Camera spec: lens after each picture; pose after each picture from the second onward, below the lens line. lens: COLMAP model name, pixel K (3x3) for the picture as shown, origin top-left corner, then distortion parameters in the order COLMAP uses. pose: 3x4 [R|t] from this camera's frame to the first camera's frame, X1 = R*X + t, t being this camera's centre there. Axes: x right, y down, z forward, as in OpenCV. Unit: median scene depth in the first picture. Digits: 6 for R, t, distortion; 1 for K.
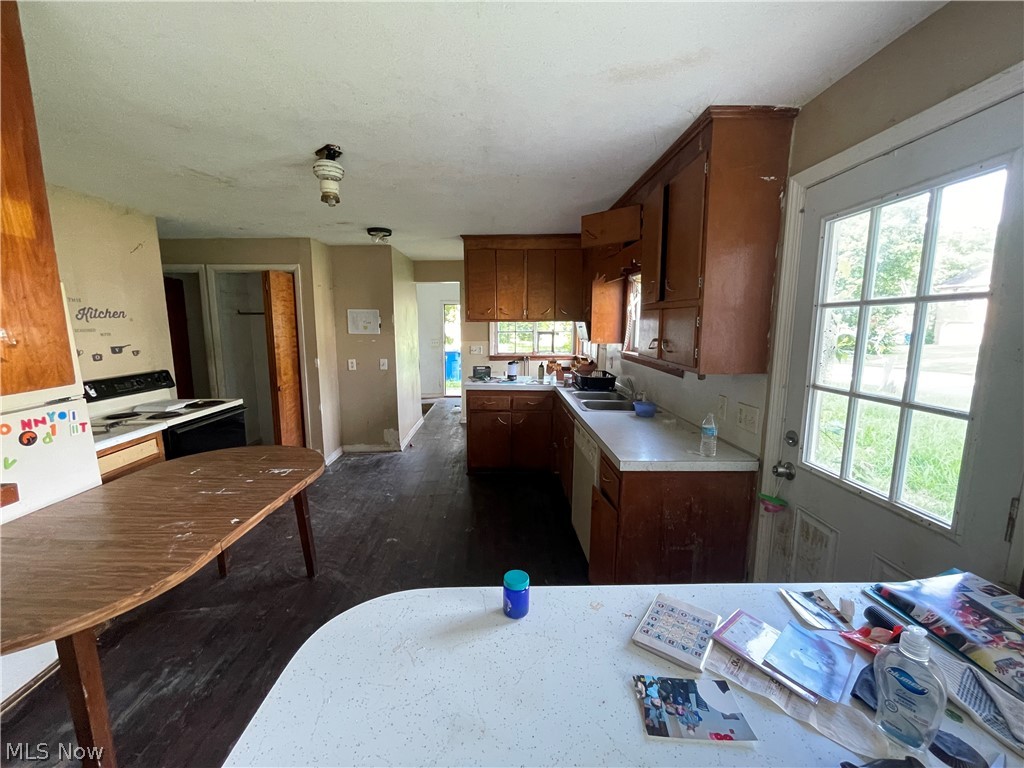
lens RADIAL K [[415.2, 0, 509.8], [0, 415.2, 383.6], [0, 0, 1]] dist [-0.005900, 0.000883]
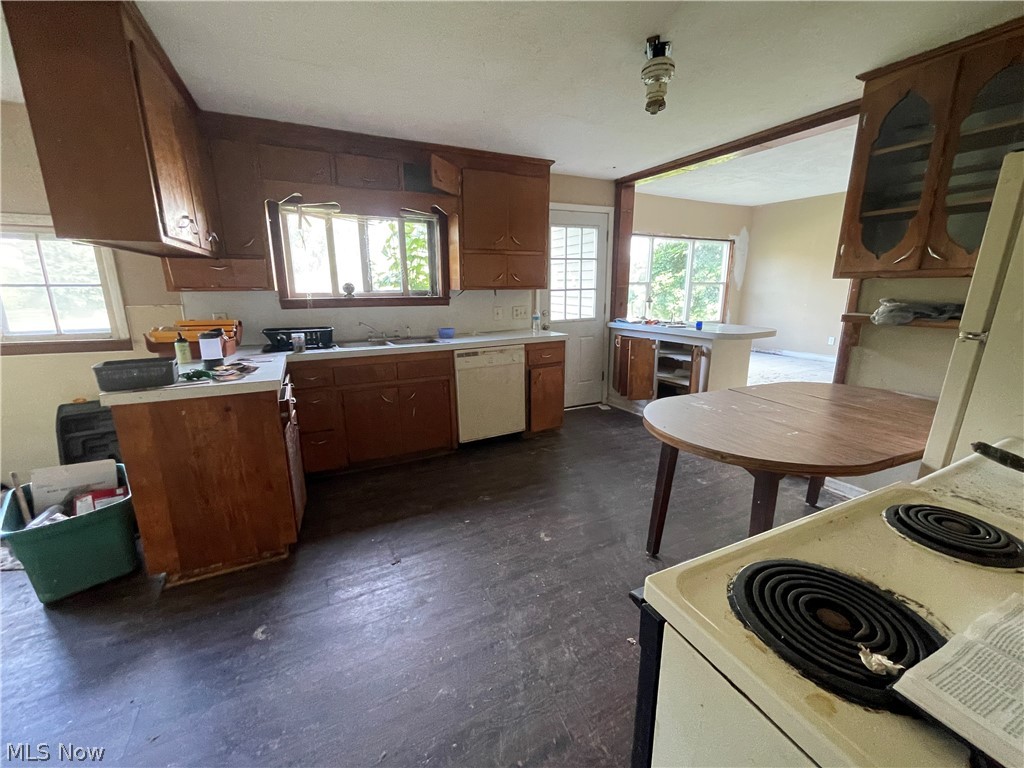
lens RADIAL K [[415.2, 0, 509.8], [0, 415.2, 383.6], [0, 0, 1]] dist [-0.005900, 0.000883]
pose [[-0.420653, -0.208879, 0.882848, -0.959405], [0.139338, 0.946712, 0.290380, -0.139115], [-0.896458, 0.245164, -0.369132, 1.388196]]
